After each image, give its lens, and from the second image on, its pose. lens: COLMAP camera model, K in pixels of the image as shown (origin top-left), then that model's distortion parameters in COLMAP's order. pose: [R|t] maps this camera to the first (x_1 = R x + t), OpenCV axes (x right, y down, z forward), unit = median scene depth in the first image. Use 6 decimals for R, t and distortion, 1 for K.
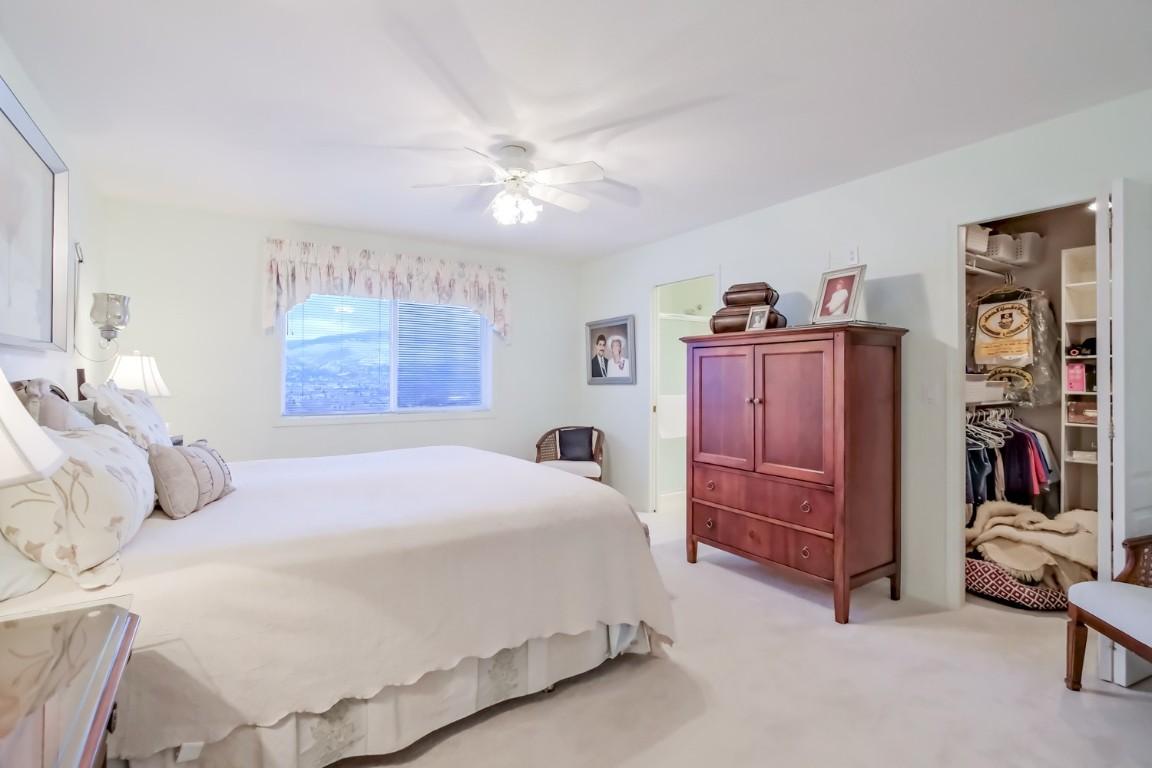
lens RADIAL K [[531.8, 0, 563.8], [0, 531.8, 372.0], [0, 0, 1]] dist [0.001635, 0.000715]
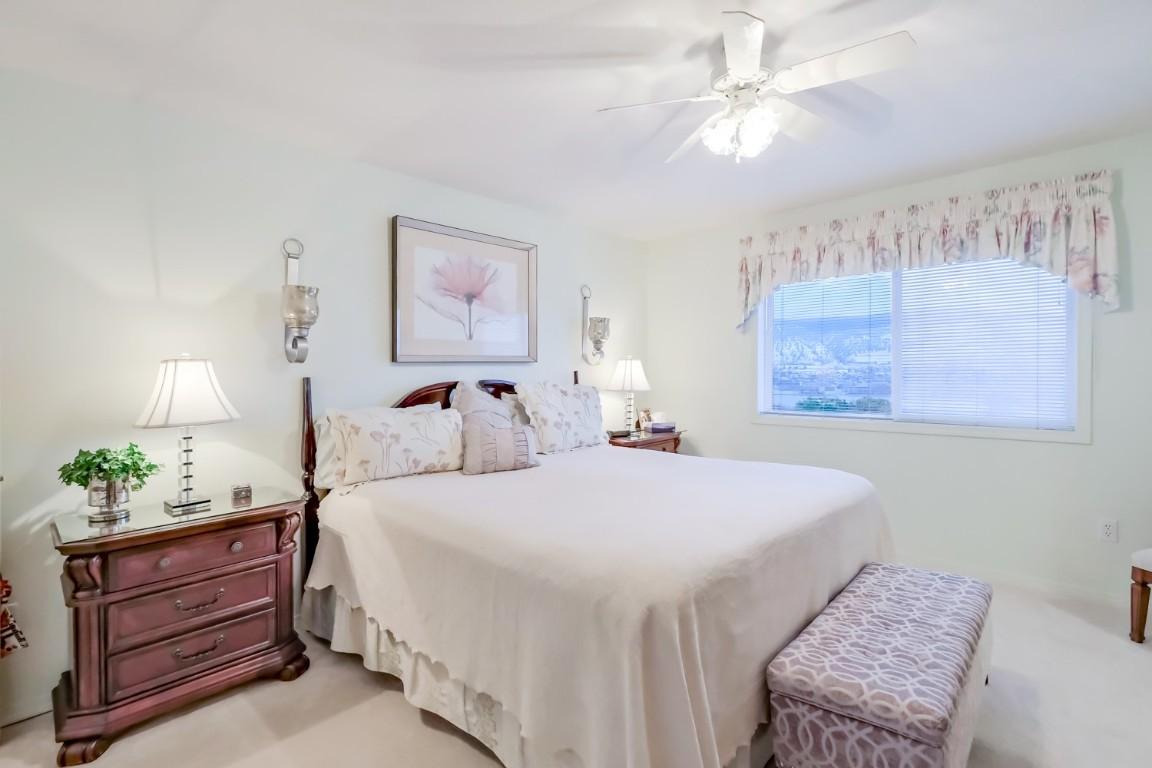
lens RADIAL K [[531.8, 0, 563.8], [0, 531.8, 372.0], [0, 0, 1]] dist [0.001635, 0.000715]
pose [[0.237834, -0.008326, -0.971270, 0.335726], [0.022153, 0.999750, -0.003145, -0.000028], [0.971053, -0.020769, 0.237959, 0.397644]]
